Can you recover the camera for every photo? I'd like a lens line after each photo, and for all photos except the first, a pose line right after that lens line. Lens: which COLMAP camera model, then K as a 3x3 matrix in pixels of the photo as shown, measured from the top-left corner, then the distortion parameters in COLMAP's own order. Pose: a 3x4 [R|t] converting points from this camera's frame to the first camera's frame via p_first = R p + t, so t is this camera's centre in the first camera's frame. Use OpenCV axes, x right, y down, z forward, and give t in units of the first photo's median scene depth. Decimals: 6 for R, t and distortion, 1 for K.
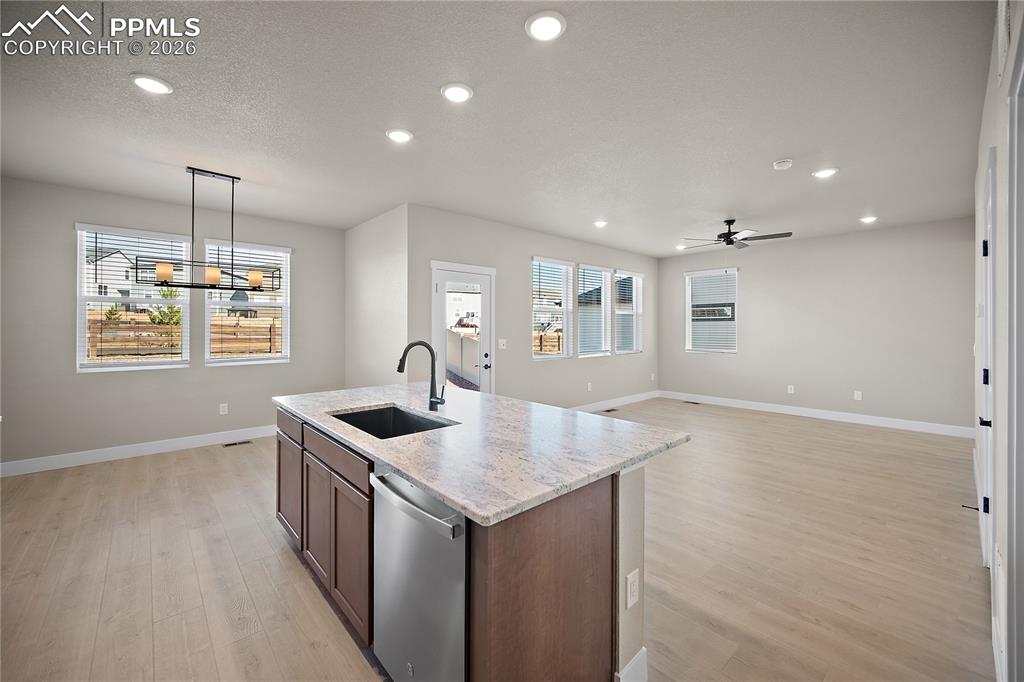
lens RADIAL K [[406.6, 0, 509.2], [0, 406.6, 332.8], [0, 0, 1]] dist [-0.003710, -0.000251]
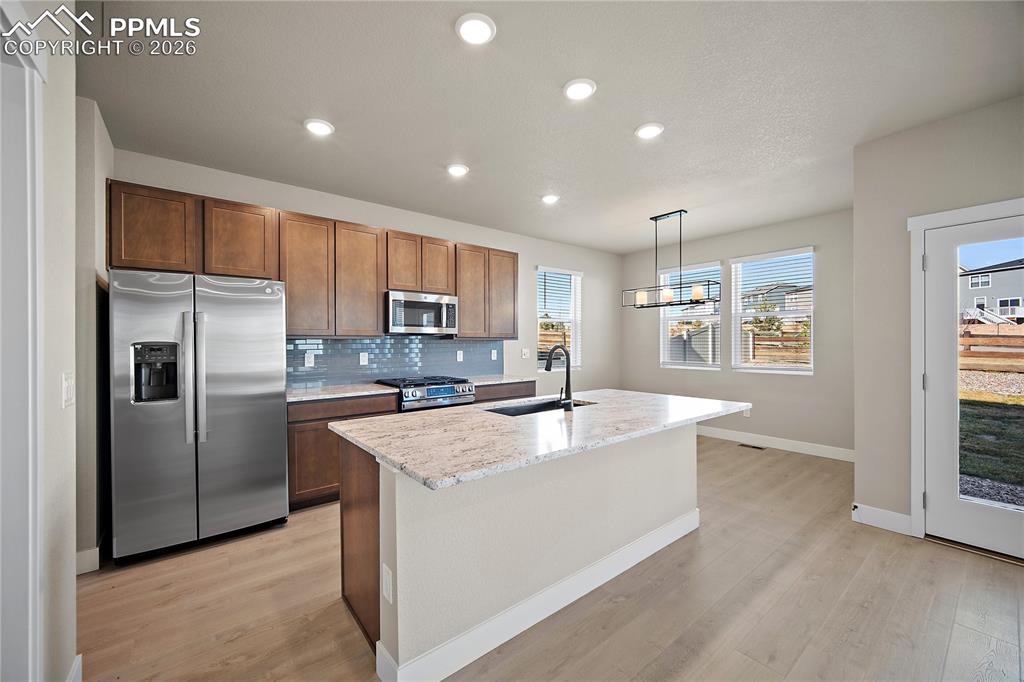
lens RADIAL K [[406.6, 0, 509.5], [0, 406.6, 343.2], [0, 0, 1]] dist [-0.003710, -0.000251]
pose [[-0.061971, 0.002156, -0.998076, 0.550889], [-0.007230, 0.999970, 0.002609, 0.009151], [0.998052, 0.007378, -0.061953, 0.573255]]
